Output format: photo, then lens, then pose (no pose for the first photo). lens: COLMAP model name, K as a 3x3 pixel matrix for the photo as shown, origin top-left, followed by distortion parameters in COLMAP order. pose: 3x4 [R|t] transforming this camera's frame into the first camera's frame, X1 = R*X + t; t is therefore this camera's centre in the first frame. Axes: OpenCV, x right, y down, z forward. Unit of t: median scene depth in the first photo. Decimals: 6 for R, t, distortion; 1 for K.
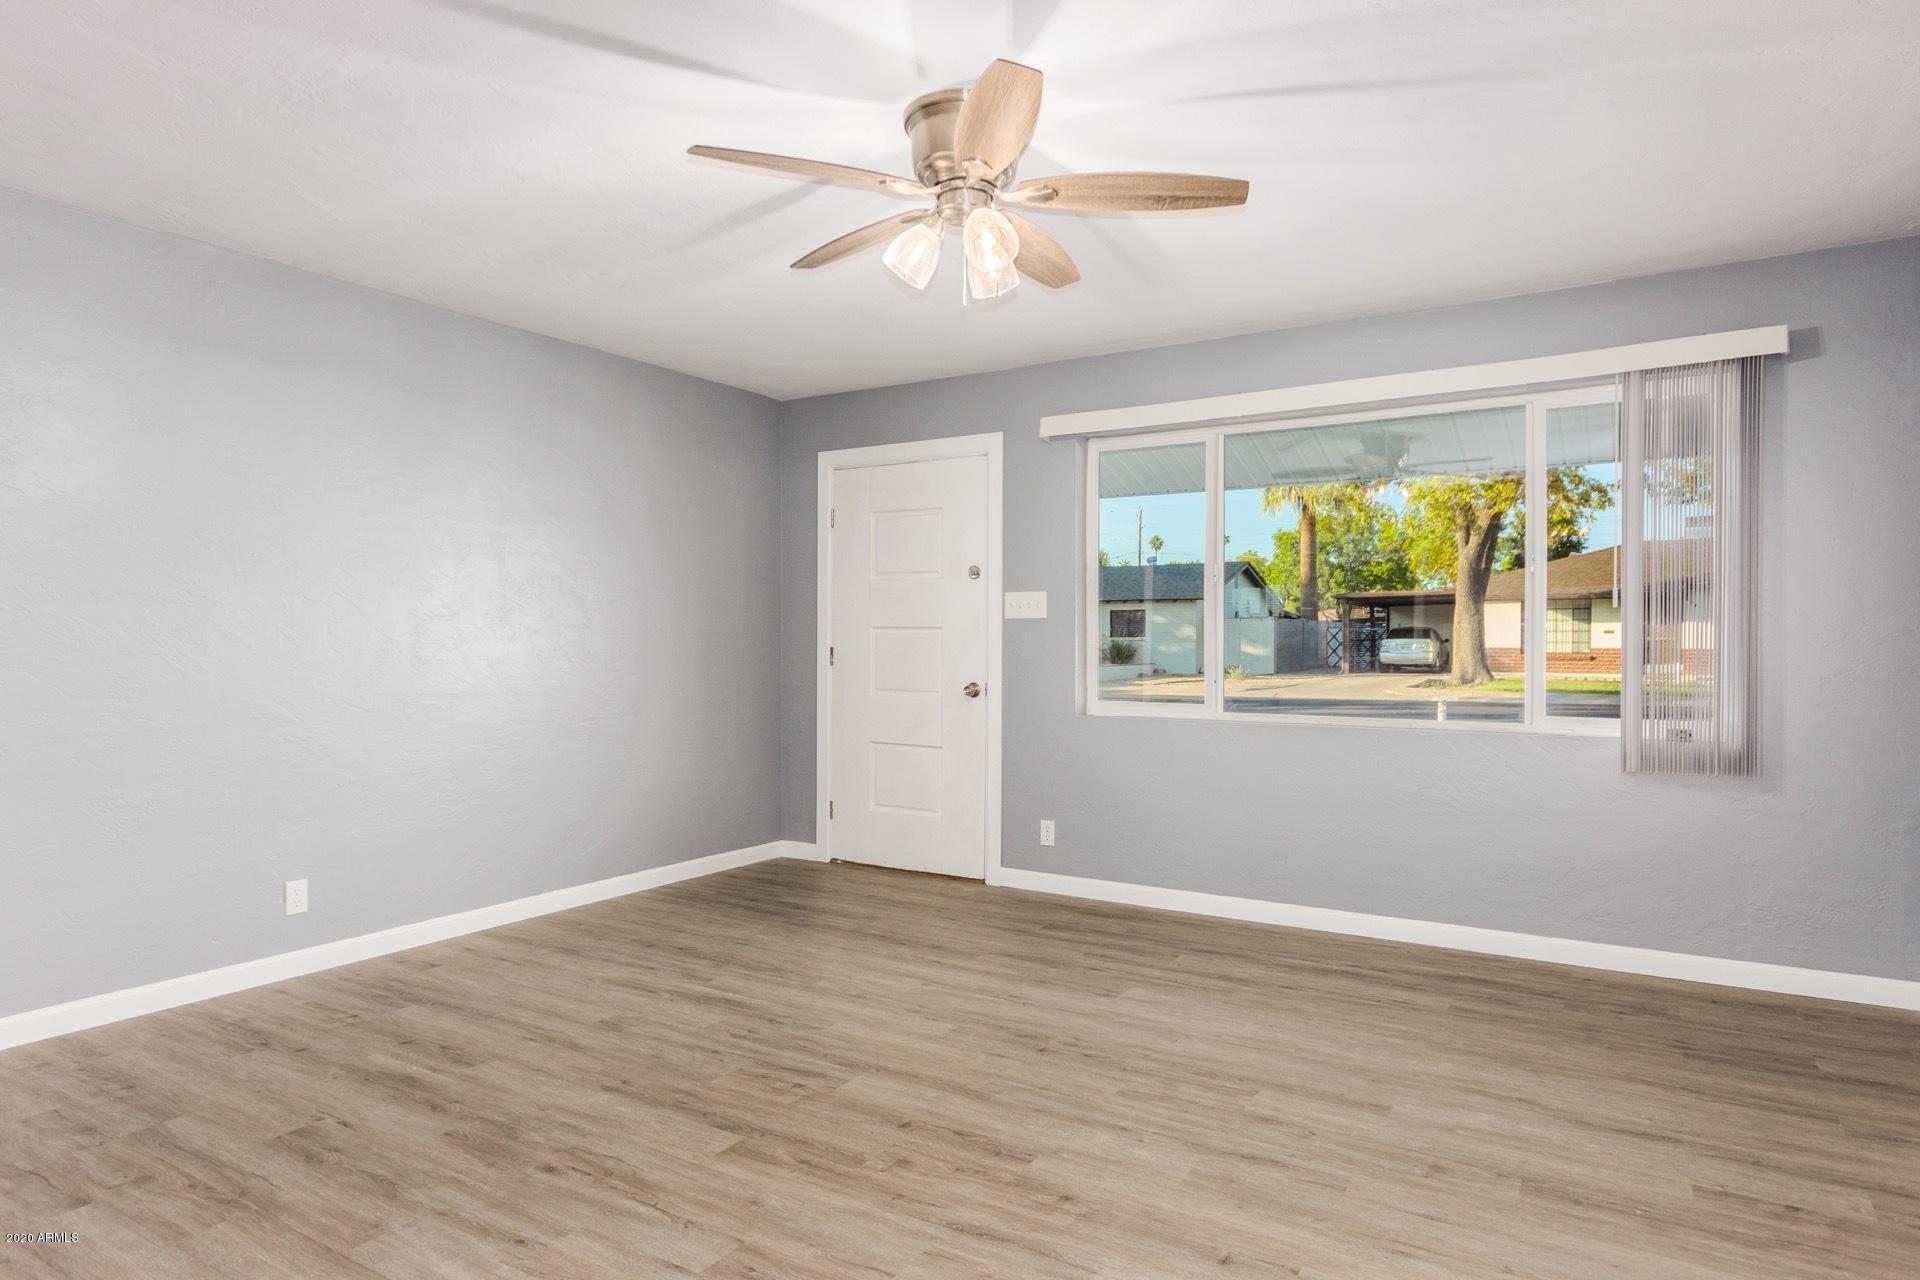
lens RADIAL K [[1112.1, 0, 963.1], [0, 1112.1, 648.3], [0, 0, 1]] dist [0.005244, 0.001658]
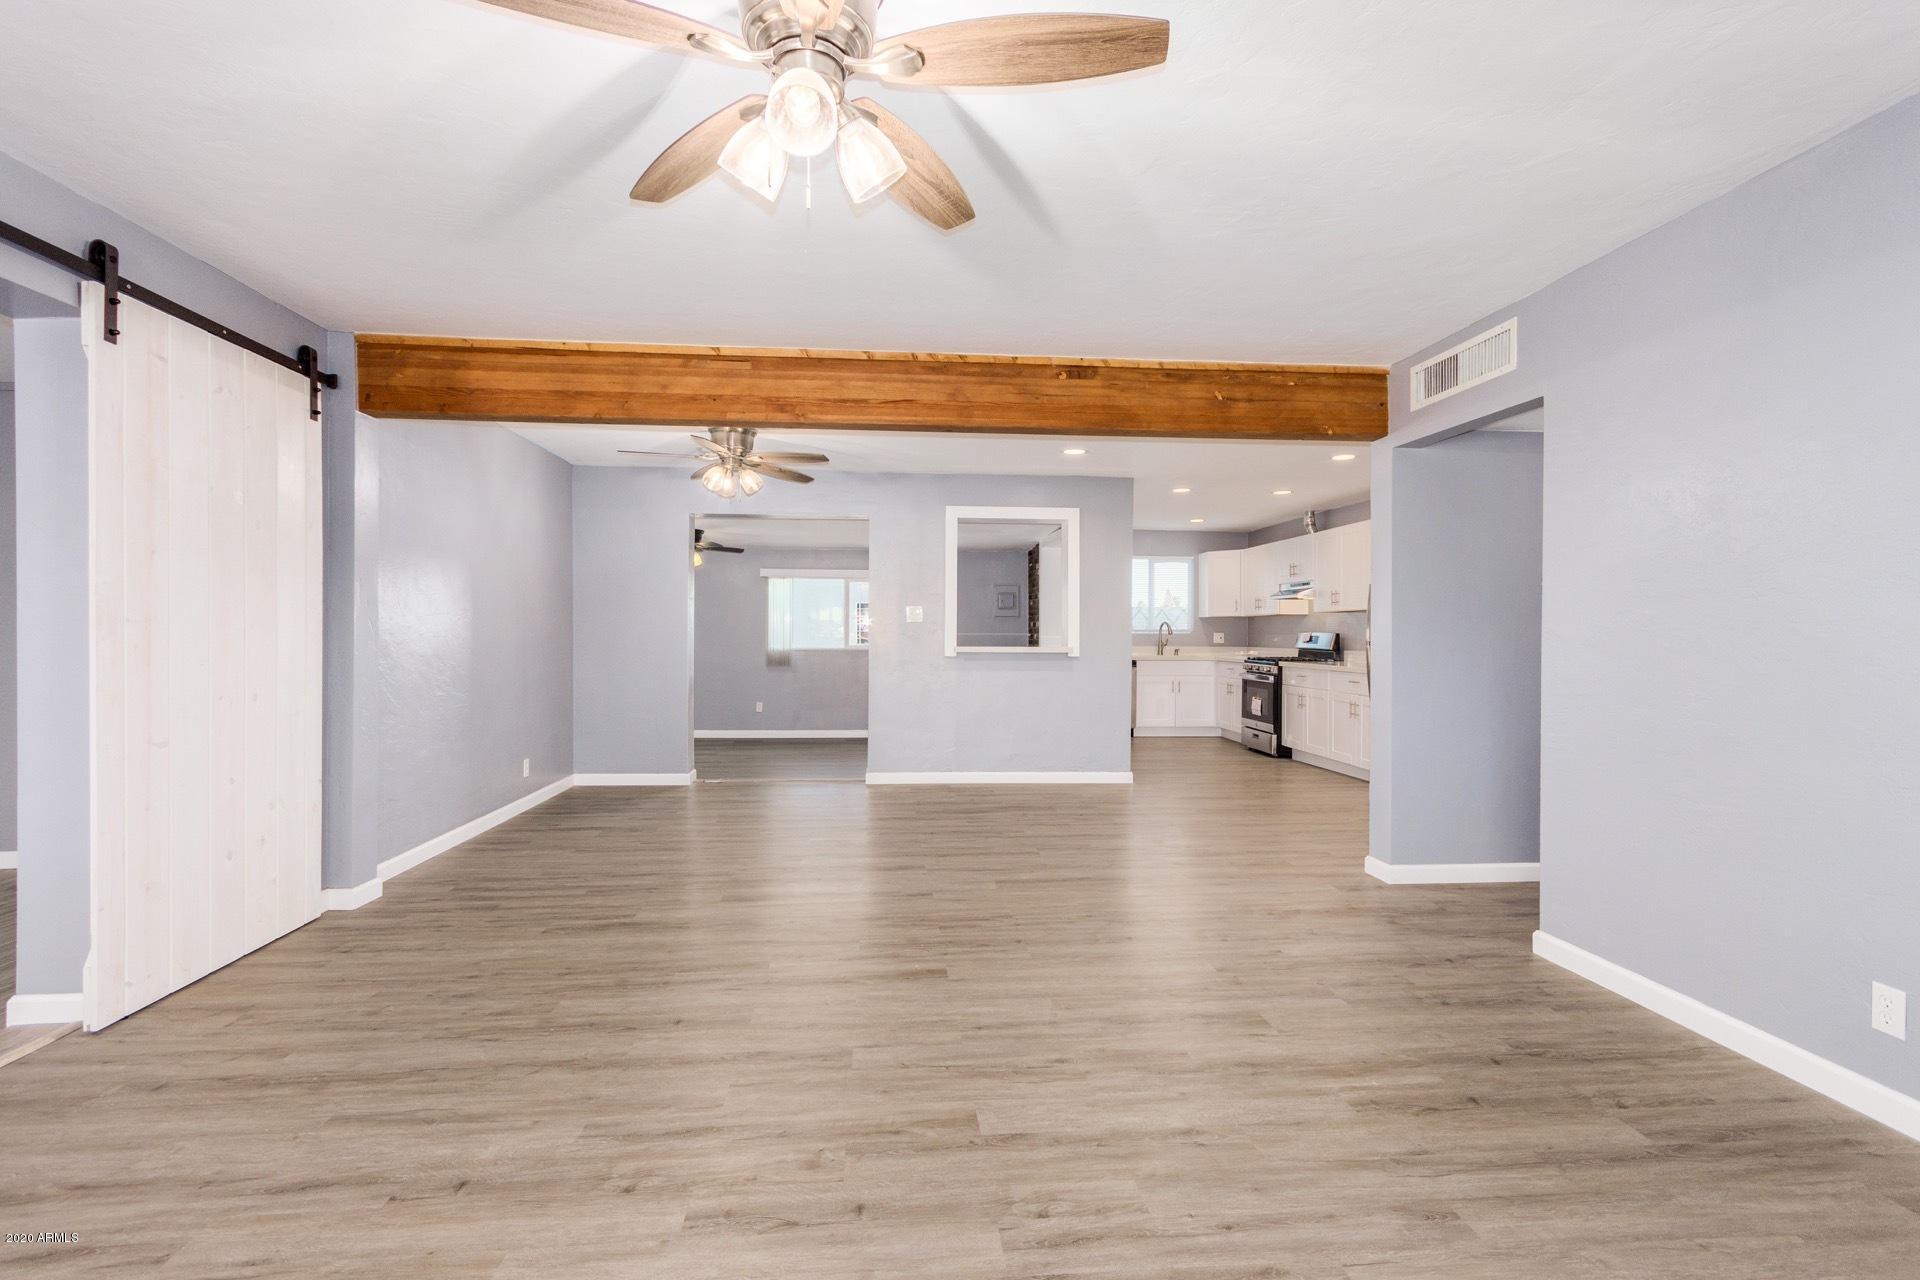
lens RADIAL K [[908.1, 0, 952.7], [0, 908.1, 635.0], [0, 0, 1]] dist [0.008414, -0.000102]
pose [[-0.805771, -0.002610, -0.592222, 0.252603], [-0.009793, 0.999912, 0.008916, -0.011915], [0.592147, 0.012984, -0.805726, 1.338550]]
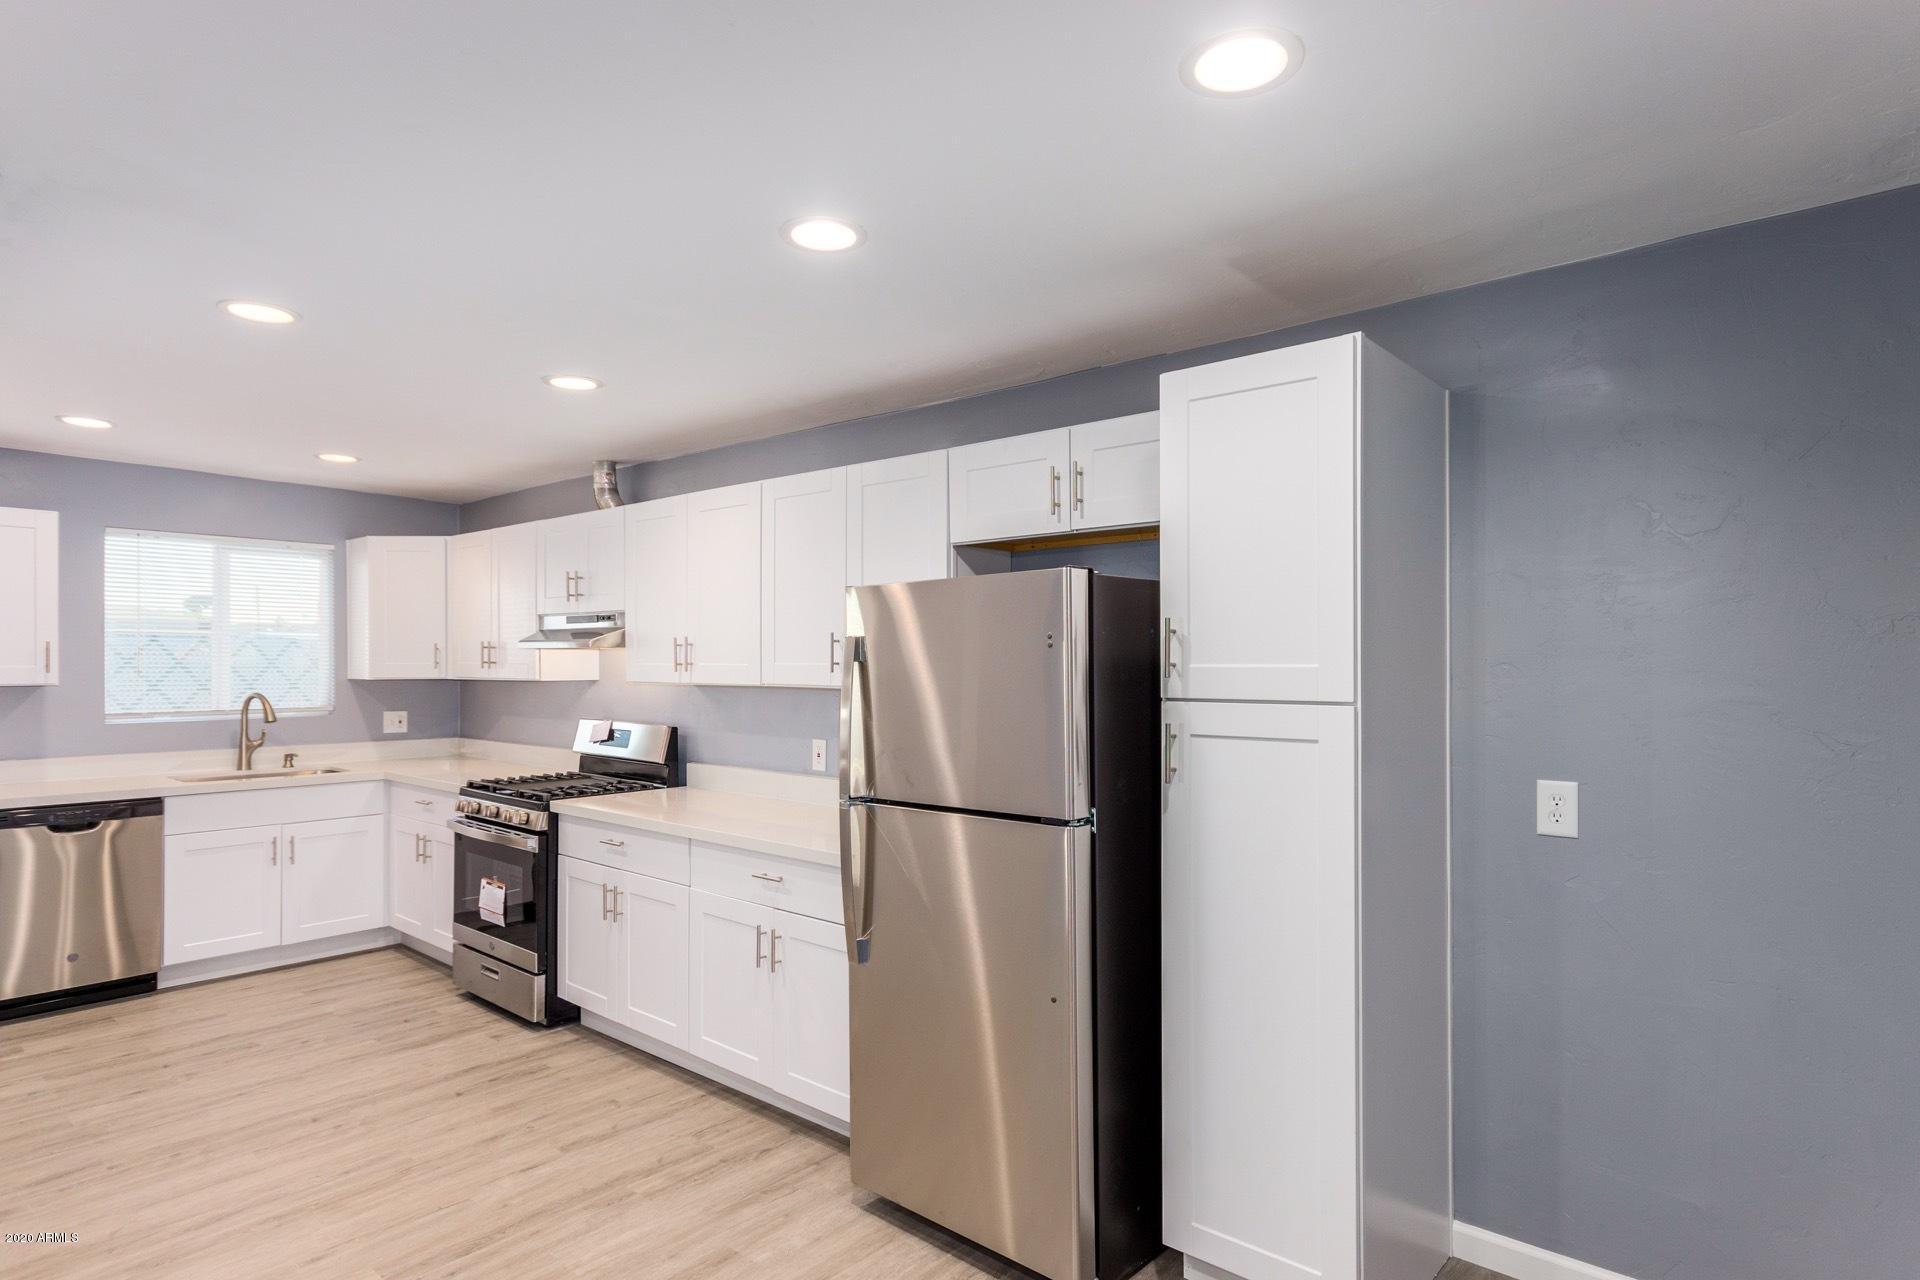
lens RADIAL K [[1031.7, 0, 955.2], [0, 1031.7, 654.4], [0, 0, 1]] dist [0.002770, 0.002227]
pose [[-0.153414, -0.005270, -0.988148, -0.914013], [-0.009150, 0.999950, -0.003913, -0.100968], [0.988120, 0.008441, -0.153454, 0.445411]]
